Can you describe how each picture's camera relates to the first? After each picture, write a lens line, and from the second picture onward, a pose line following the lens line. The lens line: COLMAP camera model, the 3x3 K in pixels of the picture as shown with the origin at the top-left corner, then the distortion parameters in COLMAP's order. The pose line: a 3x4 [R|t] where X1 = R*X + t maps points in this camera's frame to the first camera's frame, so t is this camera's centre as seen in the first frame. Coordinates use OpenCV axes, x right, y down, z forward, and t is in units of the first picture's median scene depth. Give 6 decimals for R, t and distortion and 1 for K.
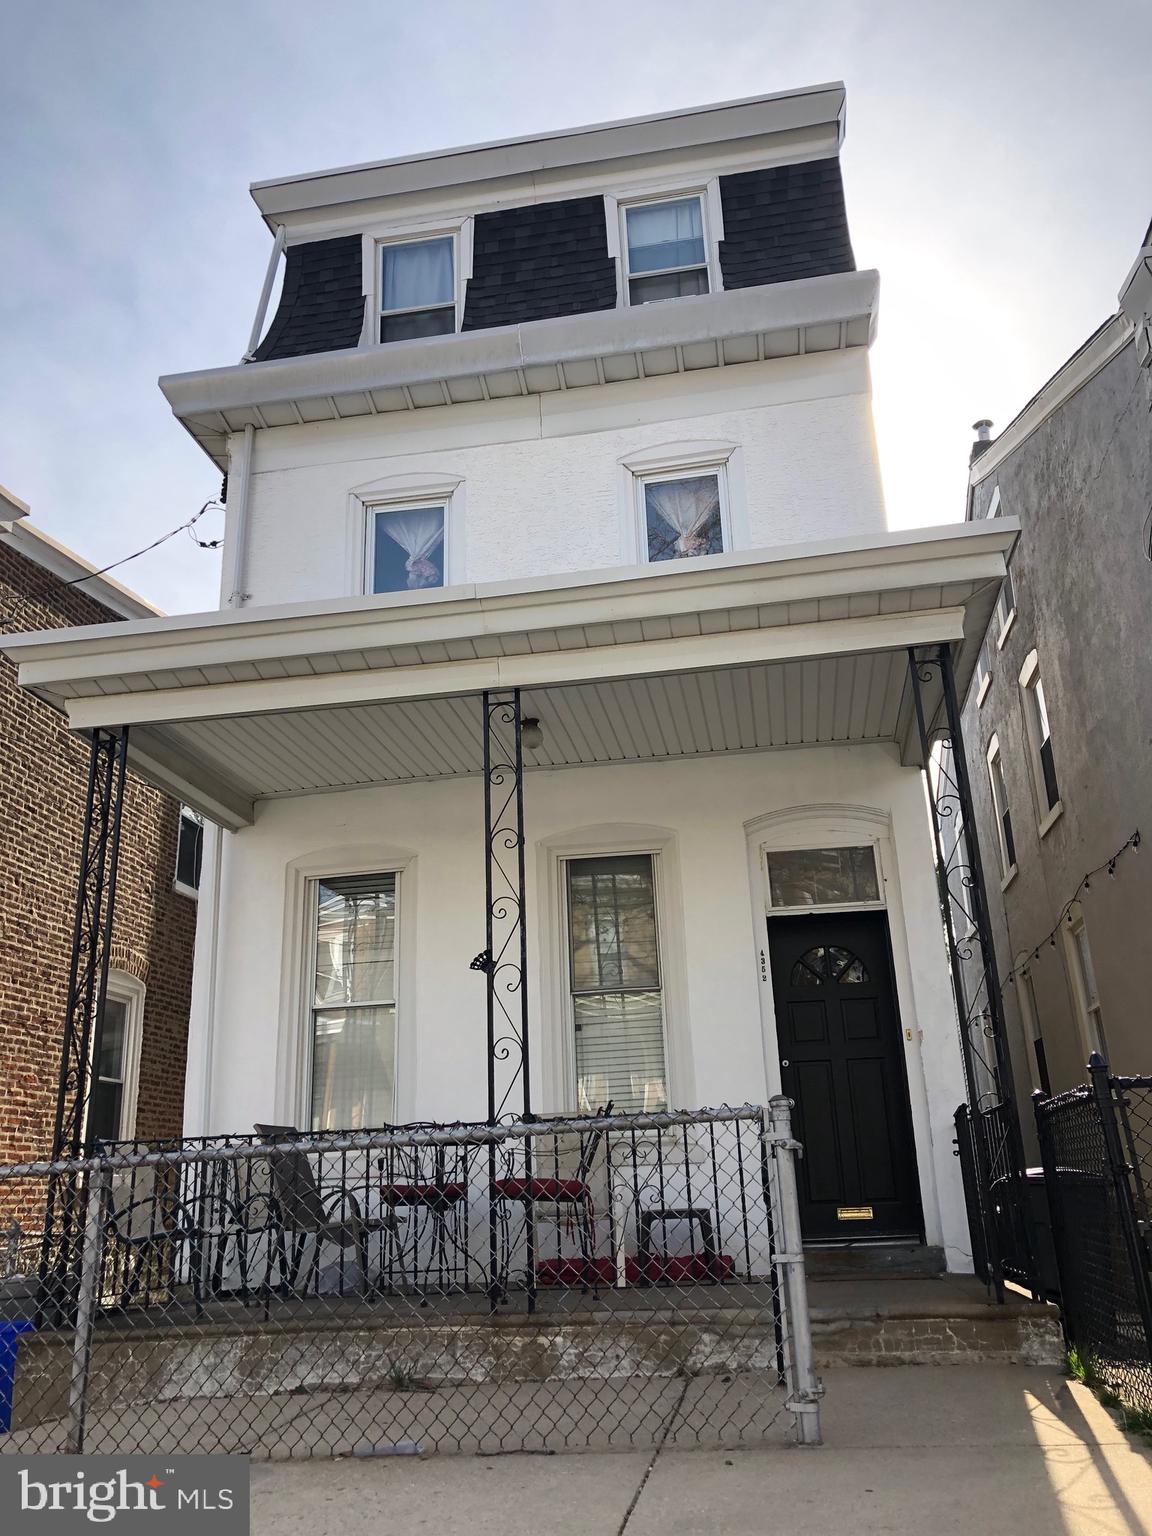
lens RADIAL K [[1255.4, 0, 588.8], [0, 1255.4, 746.8], [0, 0, 1]] dist [0.019966, -0.000975]
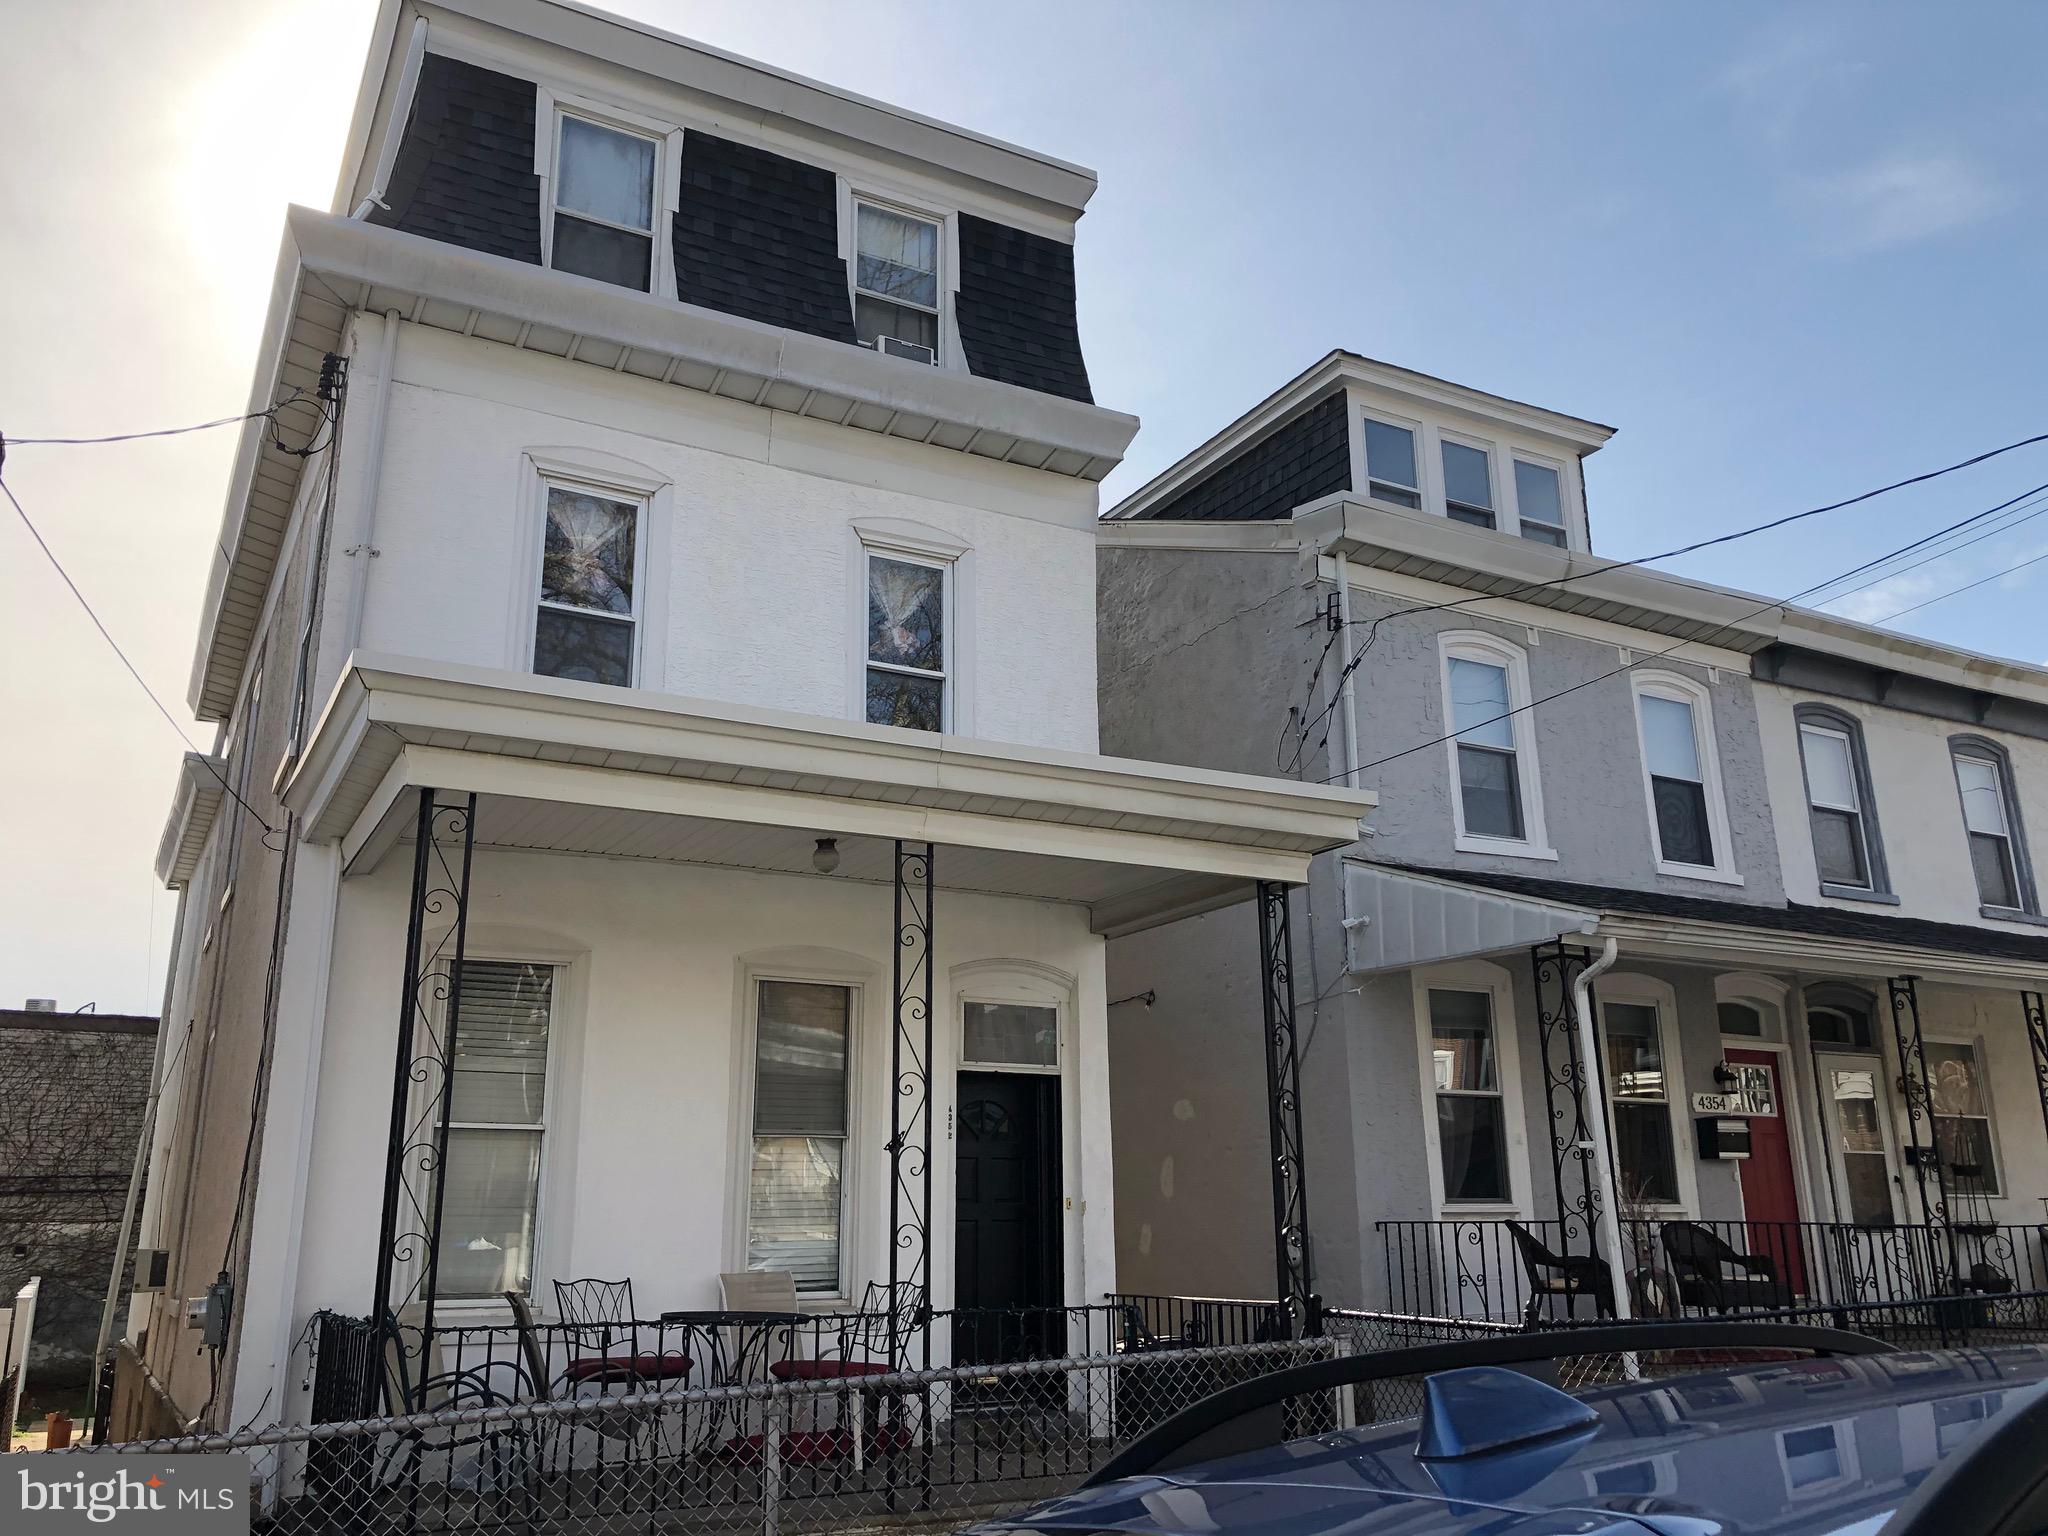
lens RADIAL K [[1673.9, 0, 1018.7], [0, 1673.9, 744.4], [0, 0, 1]] dist [0.019966, -0.000975]
pose [[0.788063, 0.204171, 0.580750, -0.602816], [-0.230235, 0.972687, -0.029539, -0.078525], [-0.570919, -0.110430, 0.813546, -0.036421]]
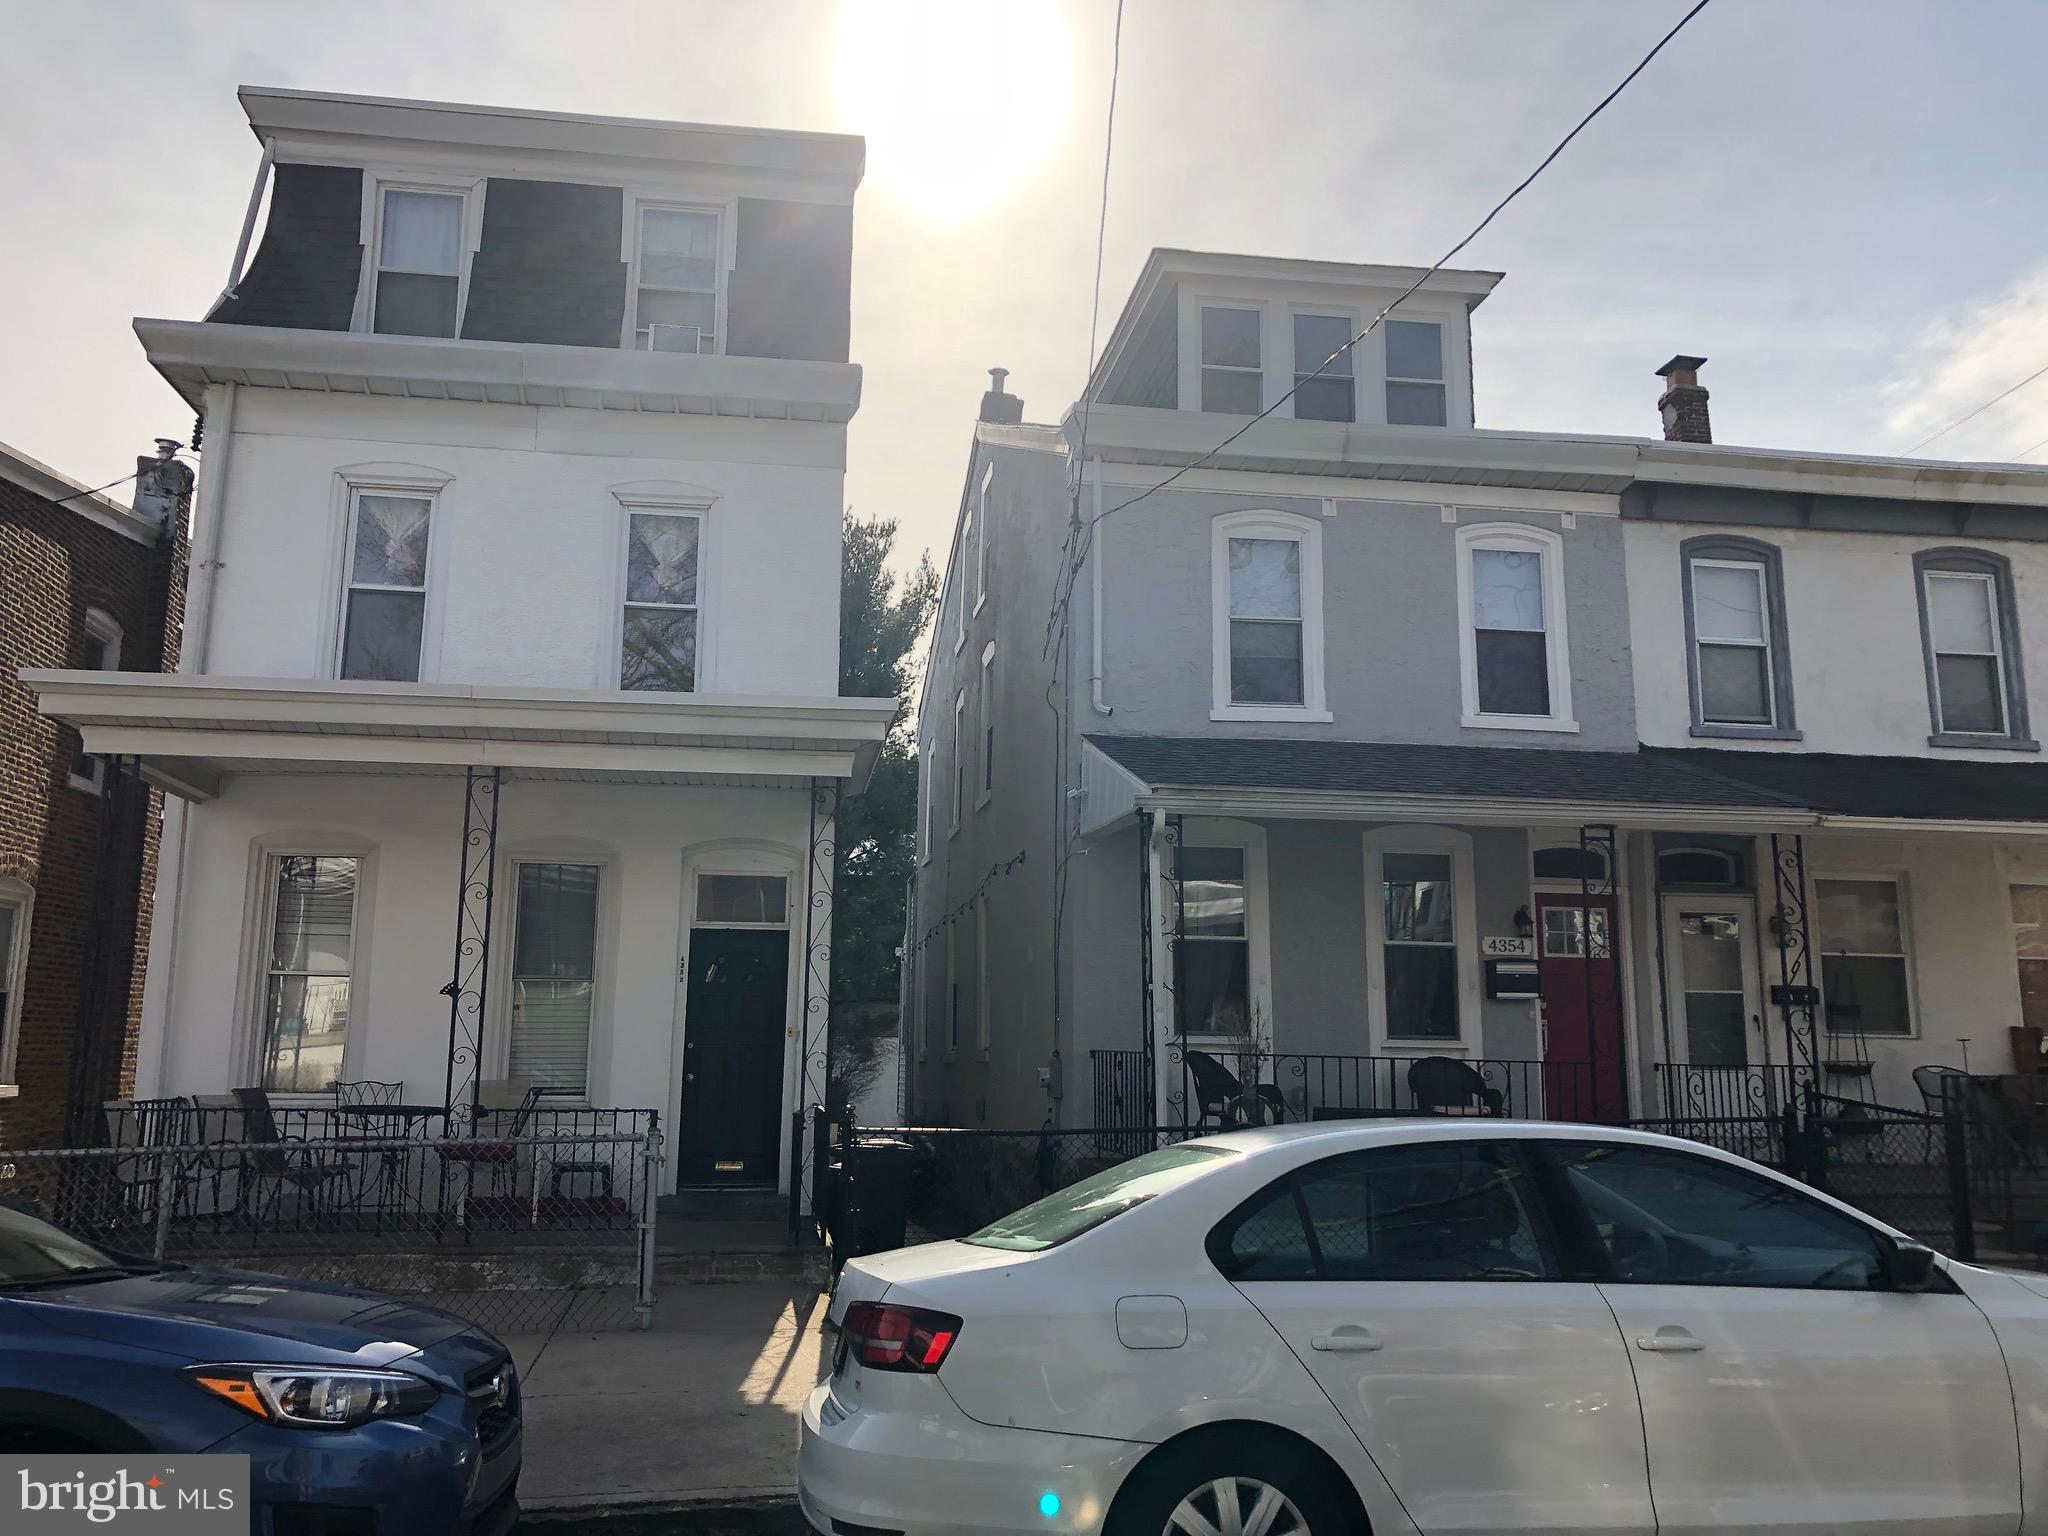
lens RADIAL K [[1673.9, 0, 1012.8], [0, 1673.9, 746.6], [0, 0, 1]] dist [0.019966, -0.000975]
pose [[0.952184, 0.102907, 0.287672, -0.042368], [-0.147547, 0.979376, 0.138029, -0.297857], [-0.267535, -0.173874, 0.947730, -0.563290]]
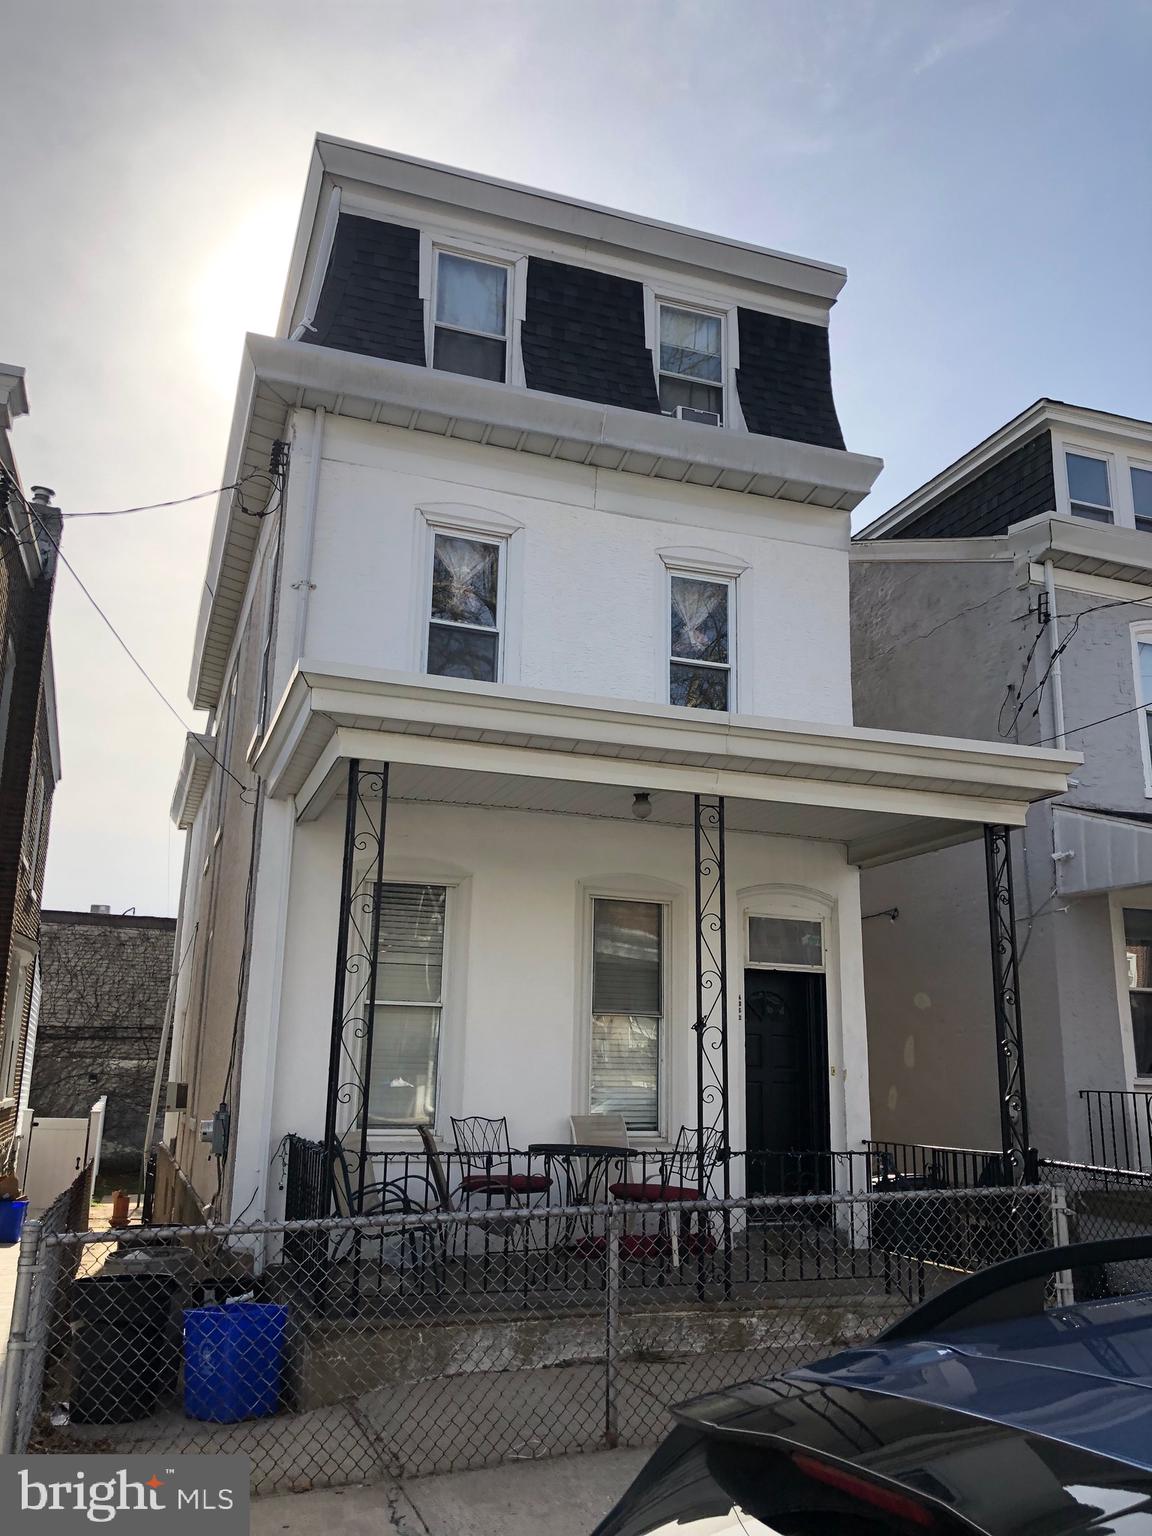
lens RADIAL K [[1255.4, 0, 593.9], [0, 1255.4, 763.5], [0, 0, 1]] dist [0.019966, -0.000975]
pose [[0.869135, 0.173419, 0.463175, -0.597020], [-0.215943, 0.975589, 0.039938, -0.080646], [-0.444942, -0.134730, 0.885367, -0.017138]]
